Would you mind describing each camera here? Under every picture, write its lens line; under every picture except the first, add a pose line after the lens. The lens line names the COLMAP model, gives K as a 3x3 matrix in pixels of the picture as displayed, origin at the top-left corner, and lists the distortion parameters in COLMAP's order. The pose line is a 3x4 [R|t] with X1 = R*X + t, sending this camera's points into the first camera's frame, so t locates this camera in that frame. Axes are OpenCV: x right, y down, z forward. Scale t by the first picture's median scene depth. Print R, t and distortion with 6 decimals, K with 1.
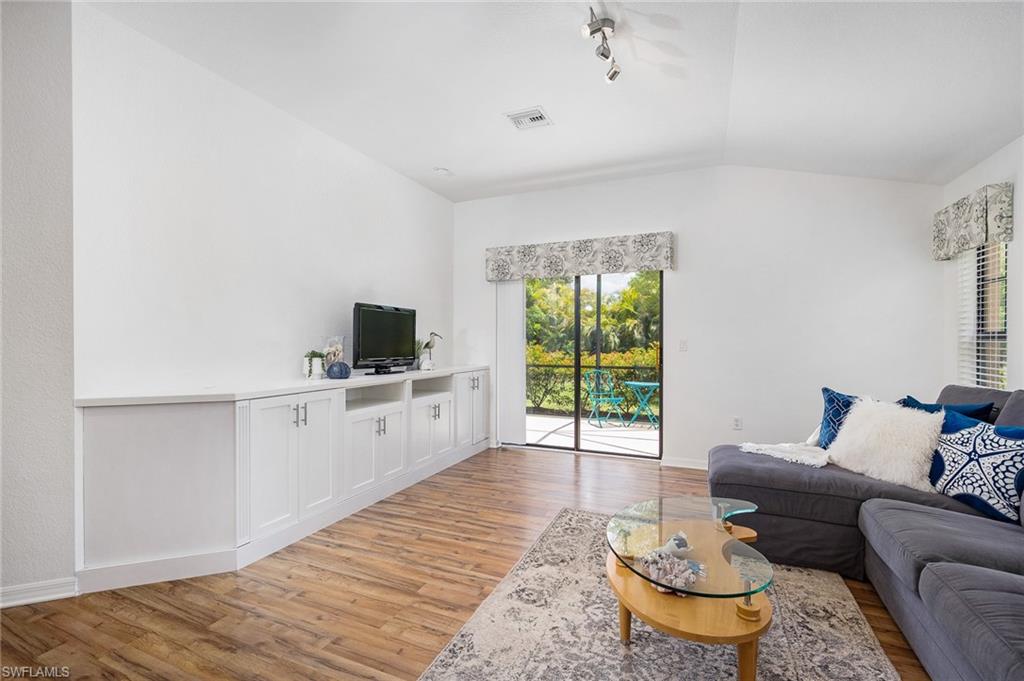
lens RADIAL K [[453.8, 0, 513.9], [0, 453.8, 341.8], [0, 0, 1]] dist [-0.000664, 0.000277]
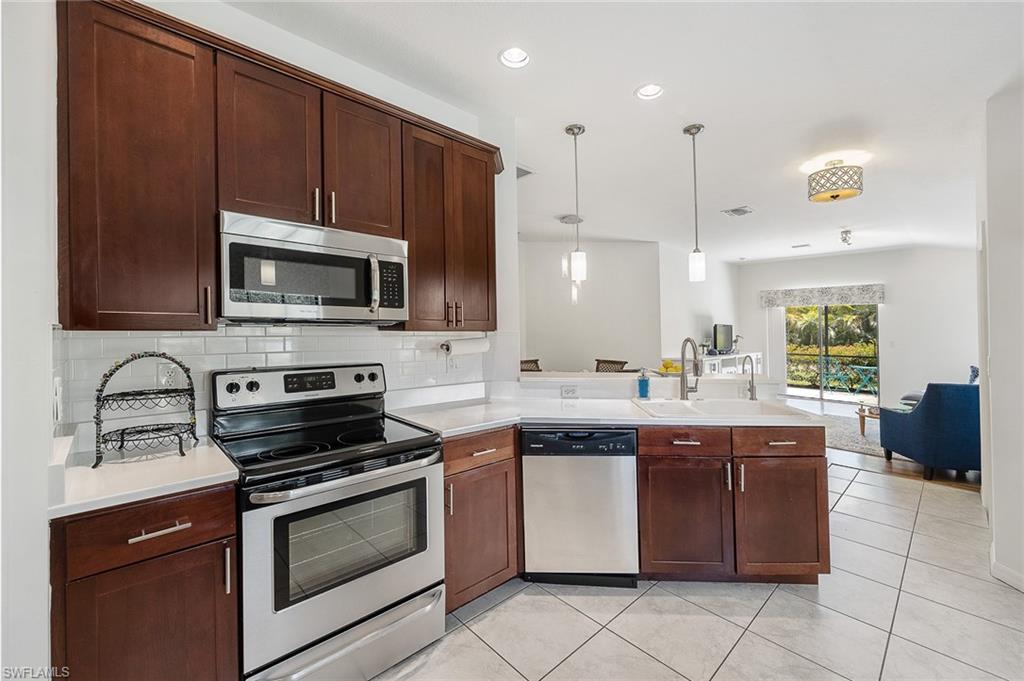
lens RADIAL K [[420.4, 0, 507.4], [0, 420.4, 316.4], [0, 0, 1]] dist [-0.003528, -0.000303]
pose [[0.911544, -0.009954, -0.411082, -0.487885], [-0.004439, 0.999410, -0.034044, -0.052568], [0.411179, 0.032857, 0.910962, -1.659067]]
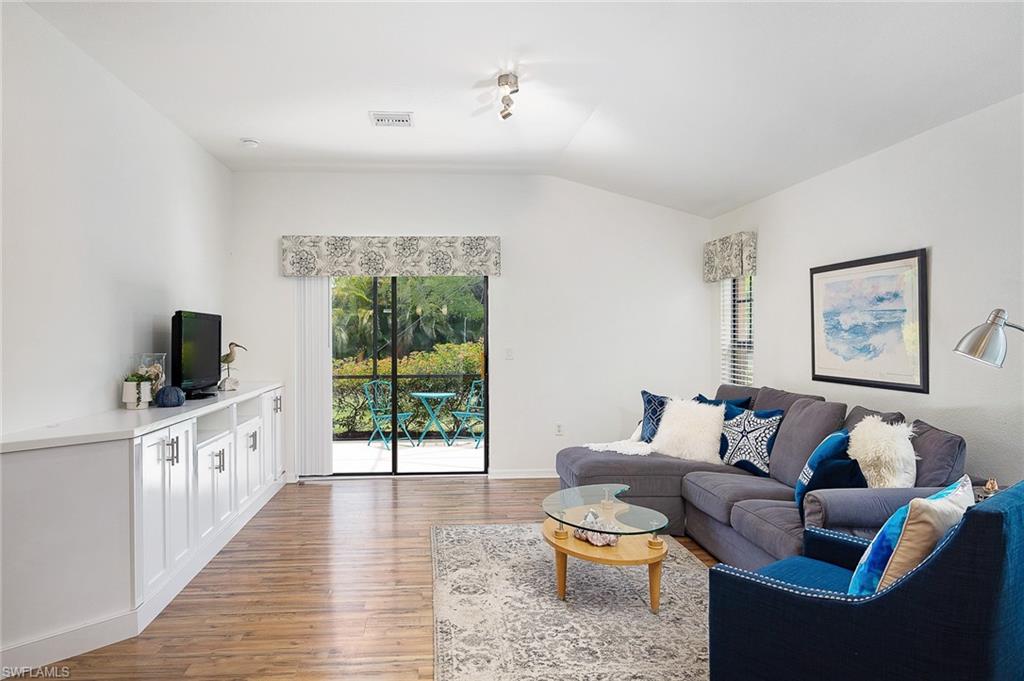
lens RADIAL K [[654.5, 0, 477.9], [0, 654.5, 334.6], [0, 0, 1]] dist [-0.001297, 0.002808]
pose [[0.887775, -0.005083, 0.460249, -0.454989], [0.005823, 0.999983, -0.000187, -0.044943], [-0.460240, 0.002846, 0.887790, -0.295840]]
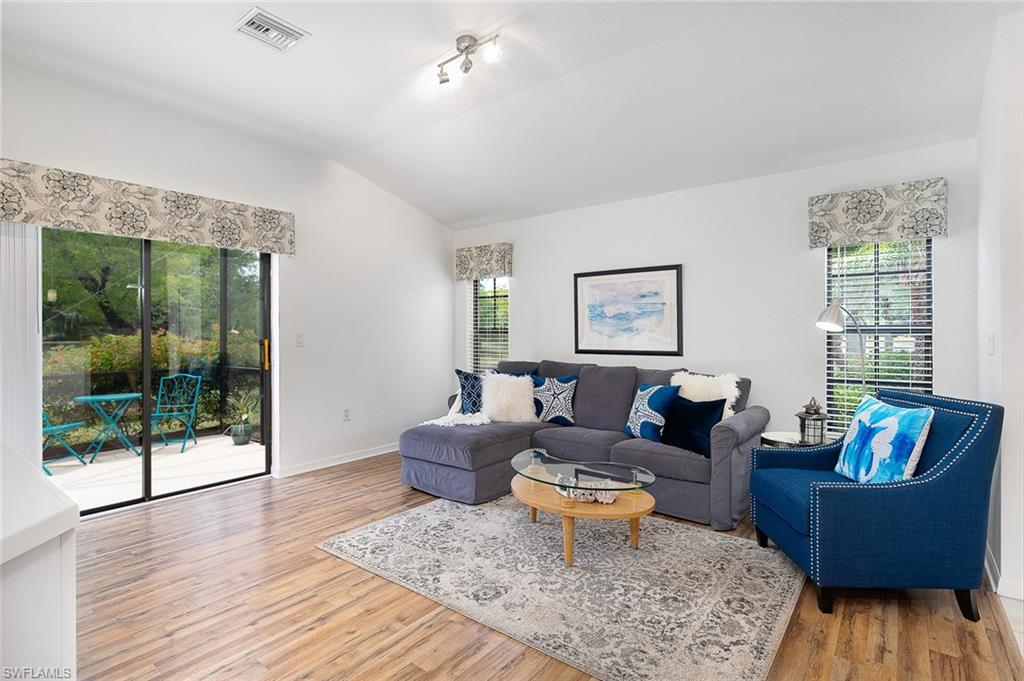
lens RADIAL K [[497.0, 0, 514.8], [0, 497.0, 331.9], [0, 0, 1]] dist [-0.001890, -0.000475]
pose [[0.244505, -0.001444, 0.969647, -0.670774], [0.006517, 0.999979, -0.000154, -0.008097], [-0.969626, 0.006357, 0.244509, 0.449999]]
